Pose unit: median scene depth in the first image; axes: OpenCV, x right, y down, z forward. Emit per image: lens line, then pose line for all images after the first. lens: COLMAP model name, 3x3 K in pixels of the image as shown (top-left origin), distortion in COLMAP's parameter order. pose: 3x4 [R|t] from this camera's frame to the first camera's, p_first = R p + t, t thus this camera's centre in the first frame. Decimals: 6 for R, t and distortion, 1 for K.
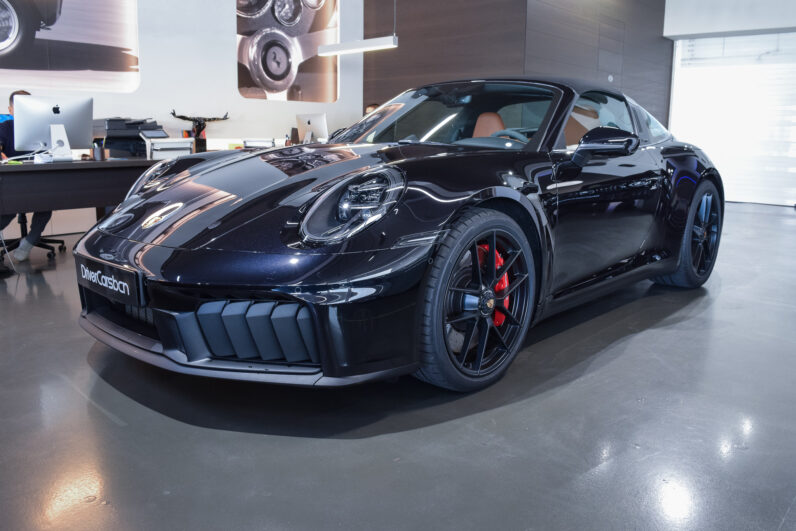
lens RADIAL K [[621.8, 0, 415.7], [0, 621.8, 266.7], [0, 0, 1]] dist [-0.098036, 0.021649]
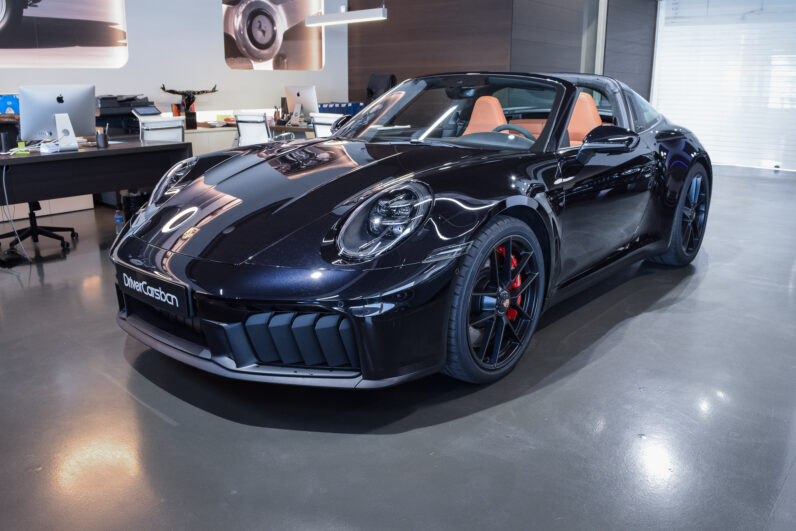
lens RADIAL K [[621.8, 0, 397.8], [0, 621.8, 268.3], [0, 0, 1]] dist [-0.098036, 0.021649]
pose [[0.999872, -0.013913, 0.007868, -0.064505], [0.013277, 0.997034, 0.075805, -0.072389], [-0.008899, -0.075691, 0.997092, -0.062261]]
